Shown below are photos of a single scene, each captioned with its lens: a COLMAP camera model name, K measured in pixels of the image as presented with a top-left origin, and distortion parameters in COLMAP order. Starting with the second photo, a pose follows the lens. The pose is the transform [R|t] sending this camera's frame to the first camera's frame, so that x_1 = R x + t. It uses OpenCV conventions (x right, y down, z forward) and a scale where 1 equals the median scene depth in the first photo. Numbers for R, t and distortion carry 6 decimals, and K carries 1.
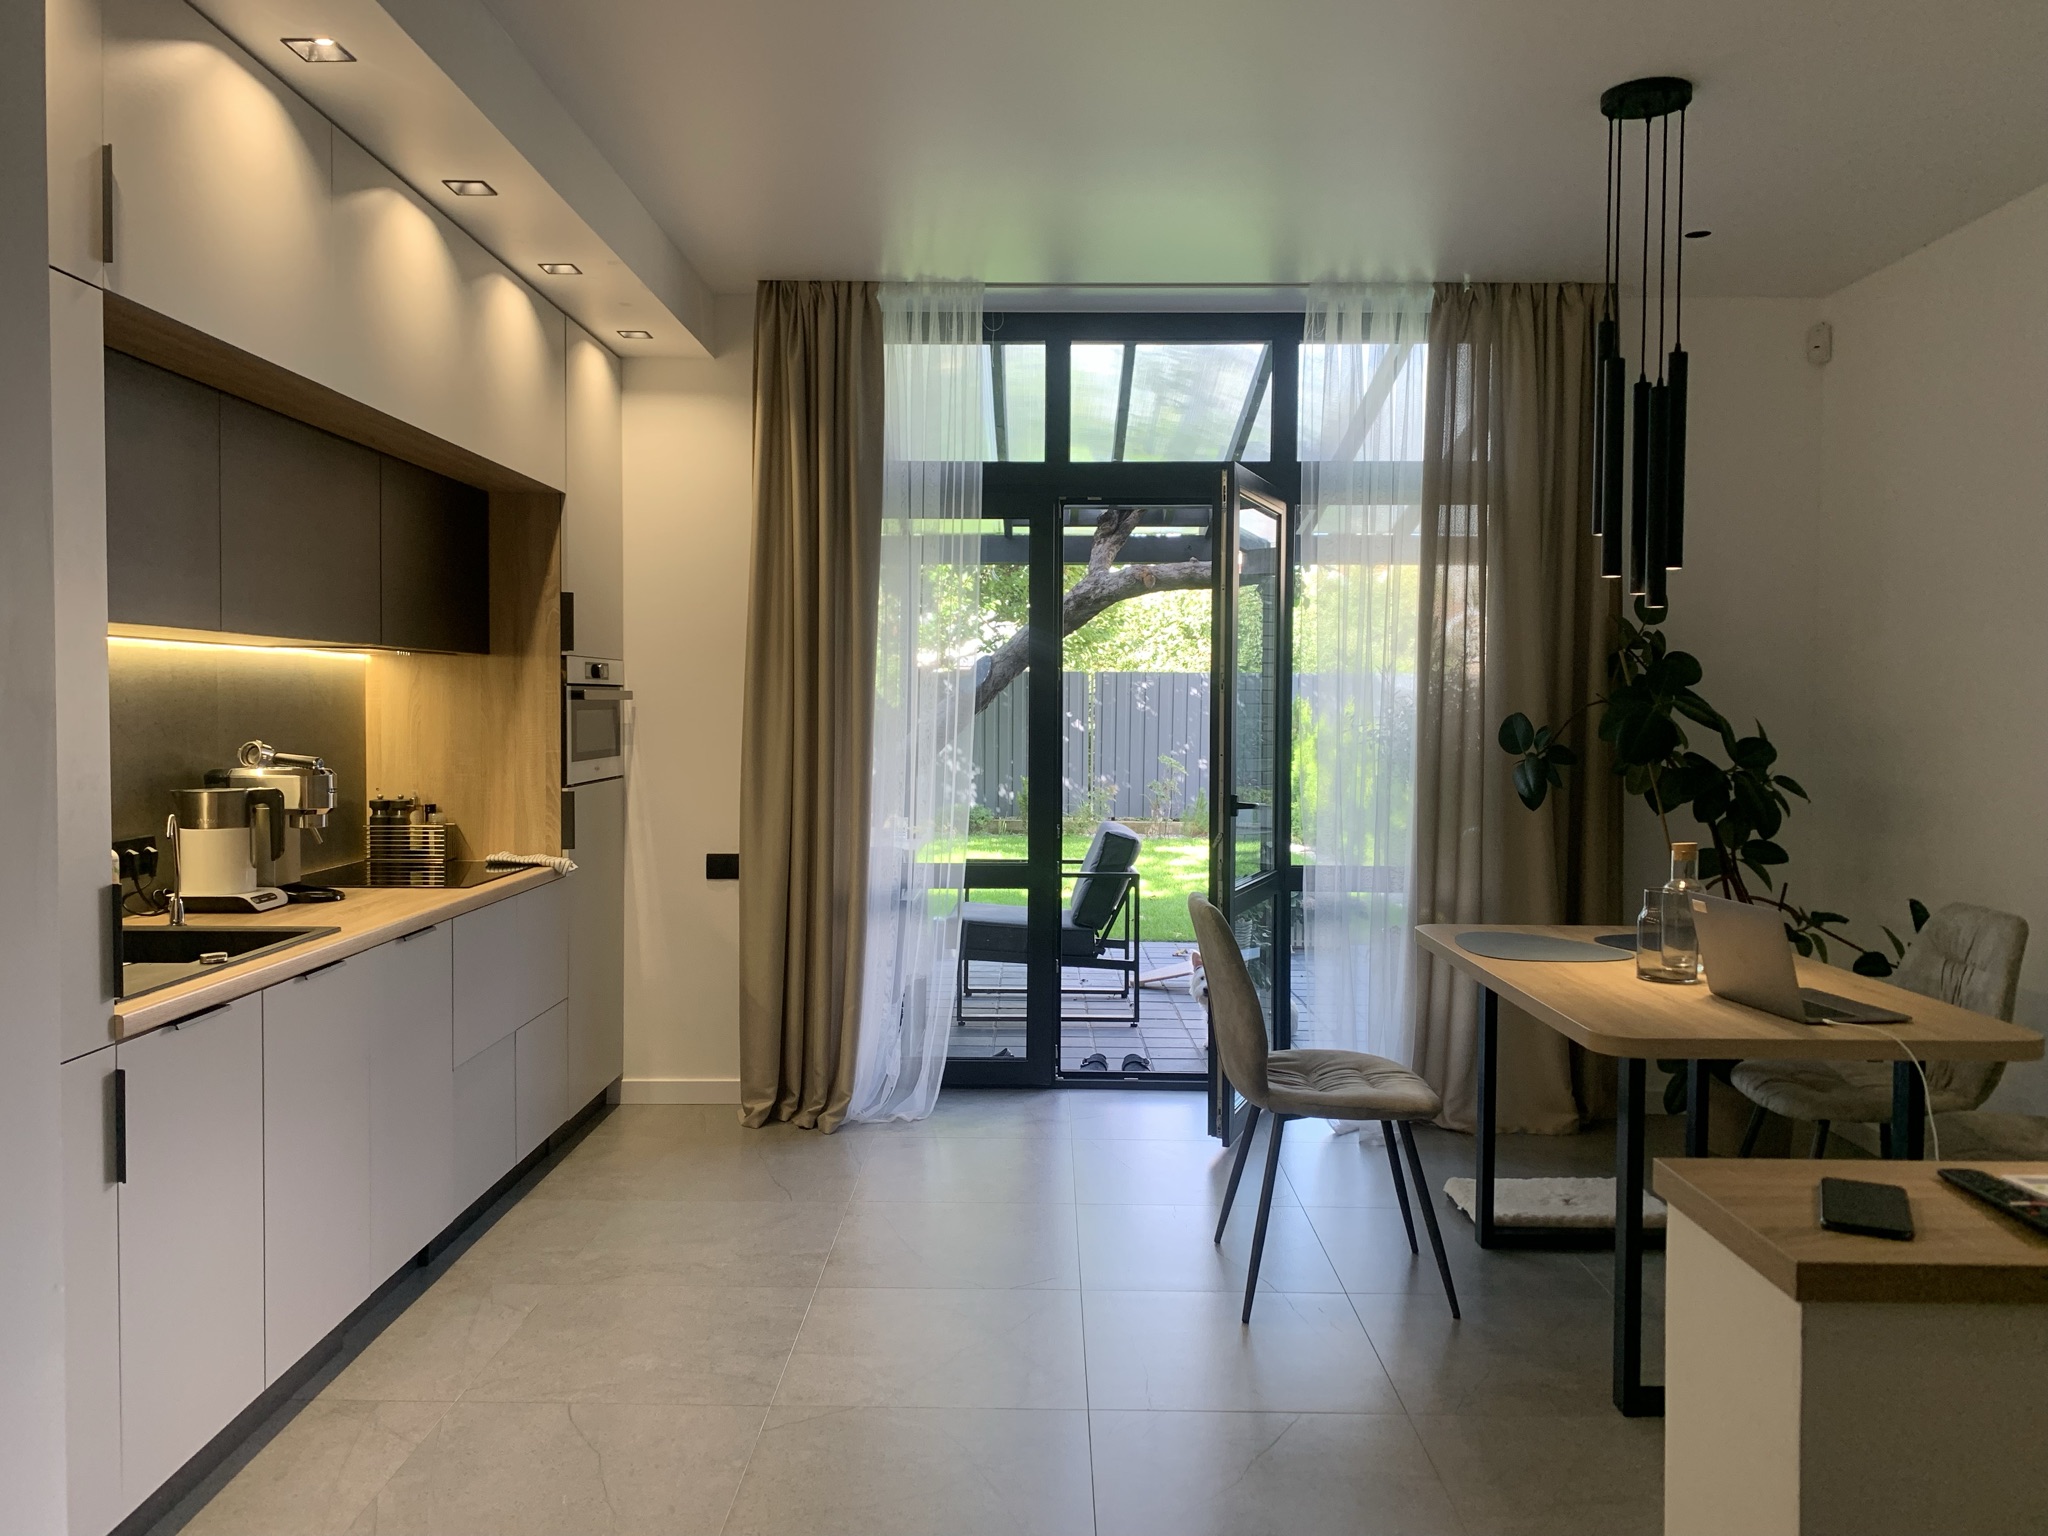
lens RADIAL K [[1543.3, 0, 1017.4], [0, 1543.3, 754.6], [0, 0, 1]] dist [0.021796, -0.007221]
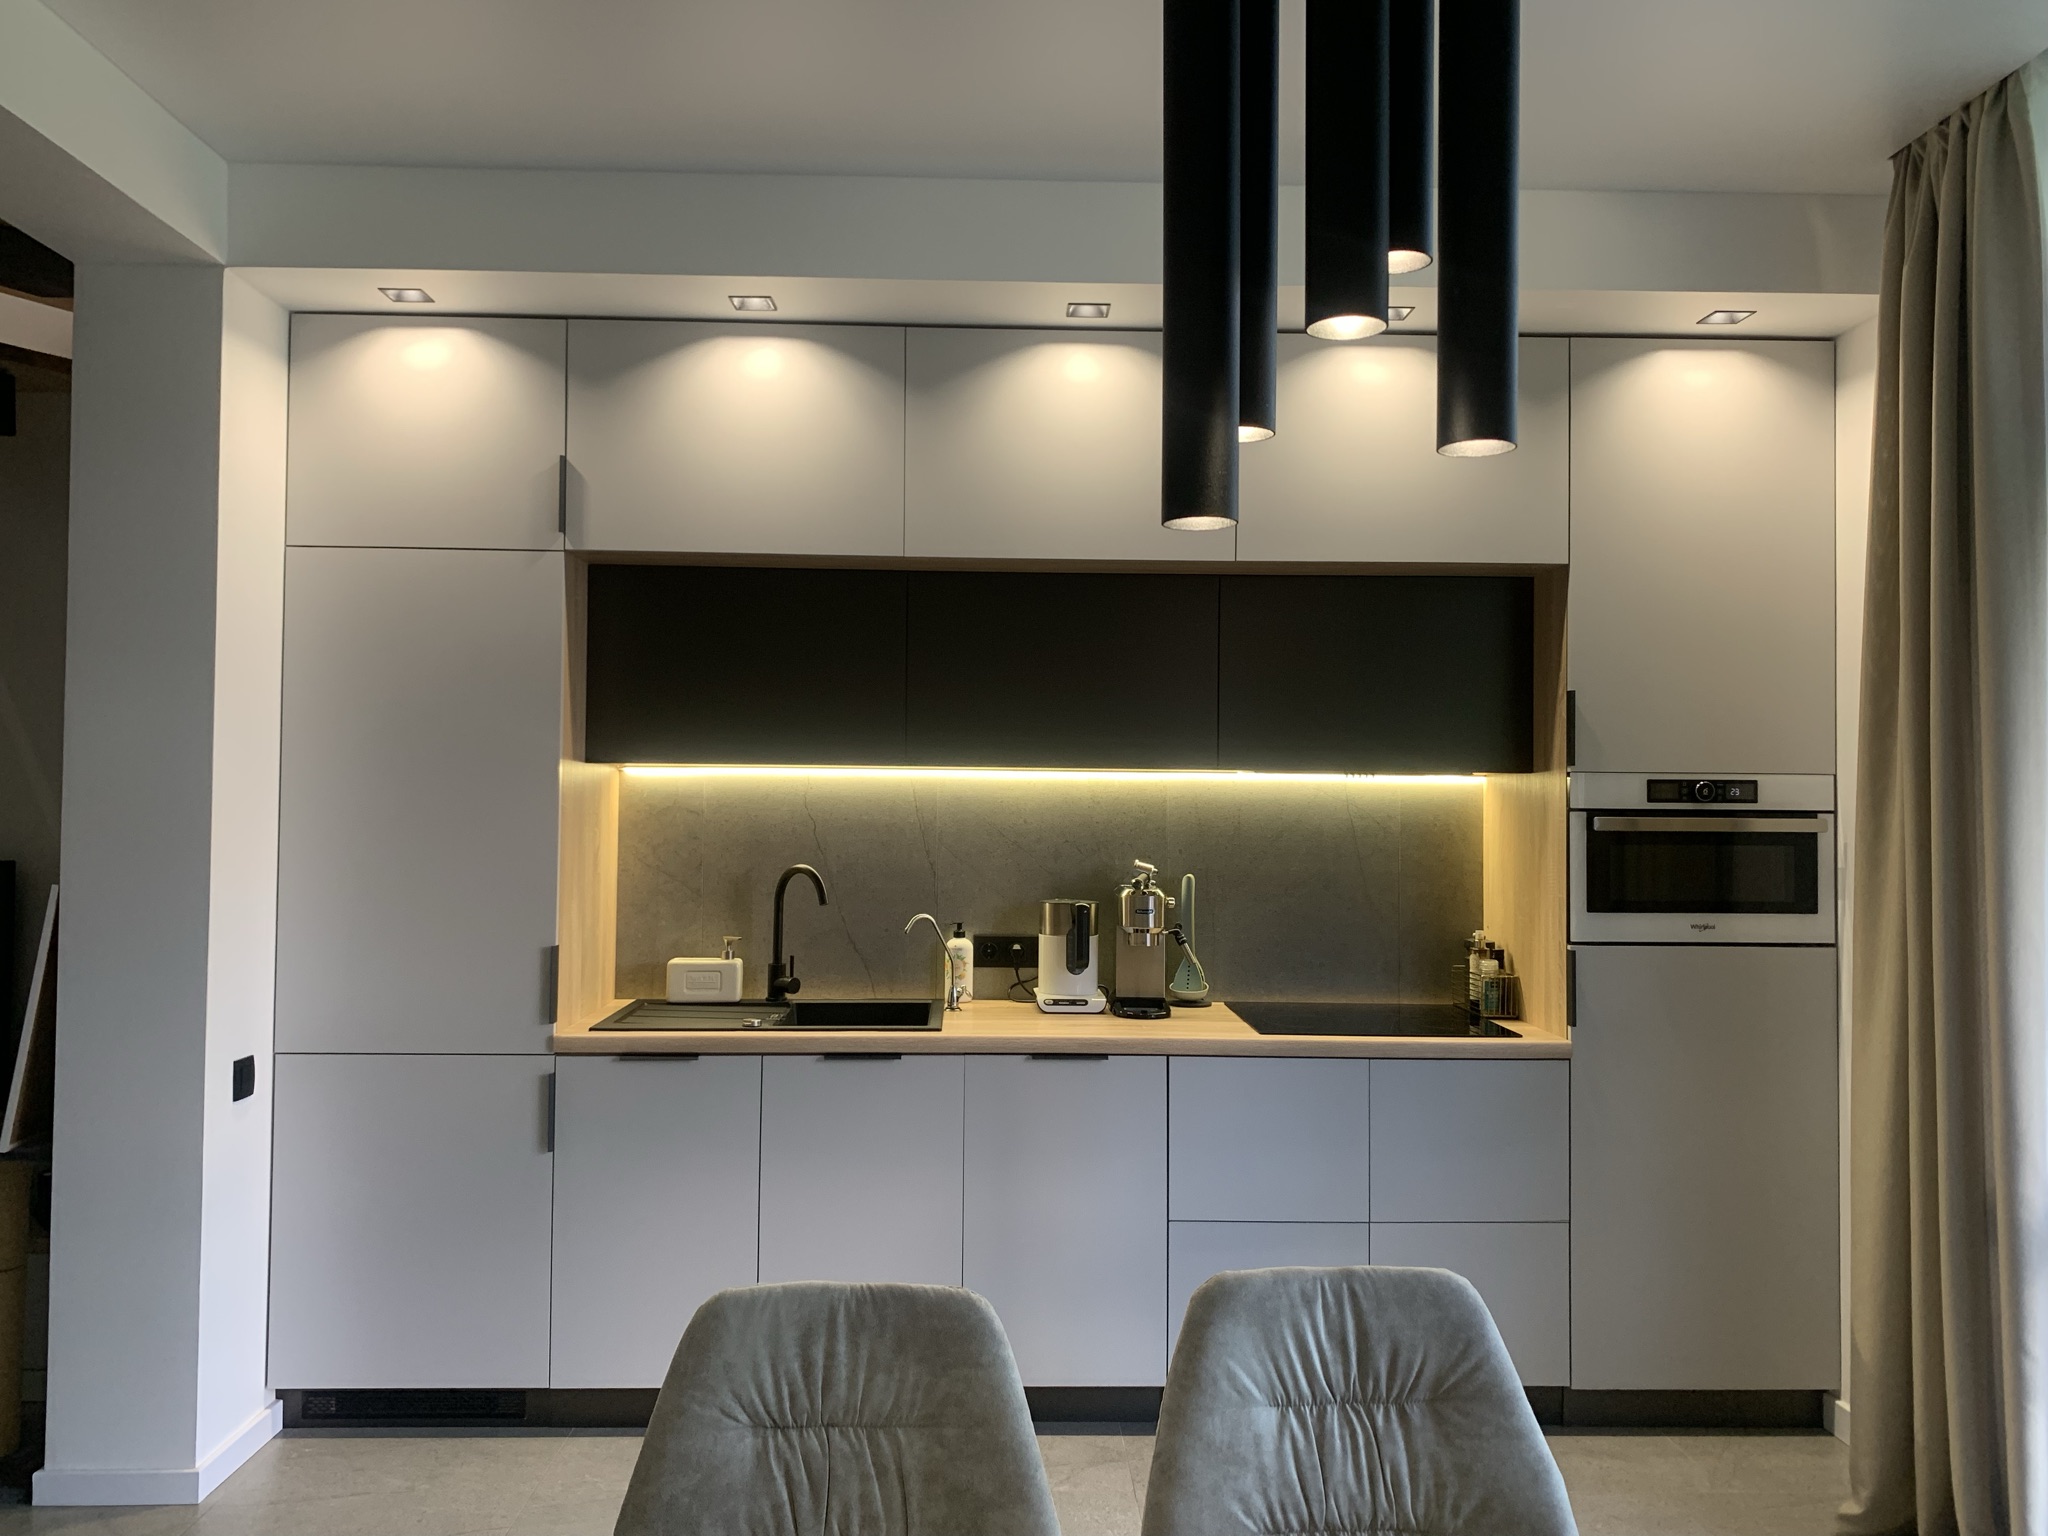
lens RADIAL K [[1543.3, 0, 1017.4], [0, 1543.3, 754.6], [0, 0, 1]] dist [0.021796, -0.007221]
pose [[0.039499, -0.028688, -0.998808, 0.480984], [-0.045099, 0.998518, -0.030463, -0.038747], [0.998201, 0.046248, 0.038146, 0.722650]]
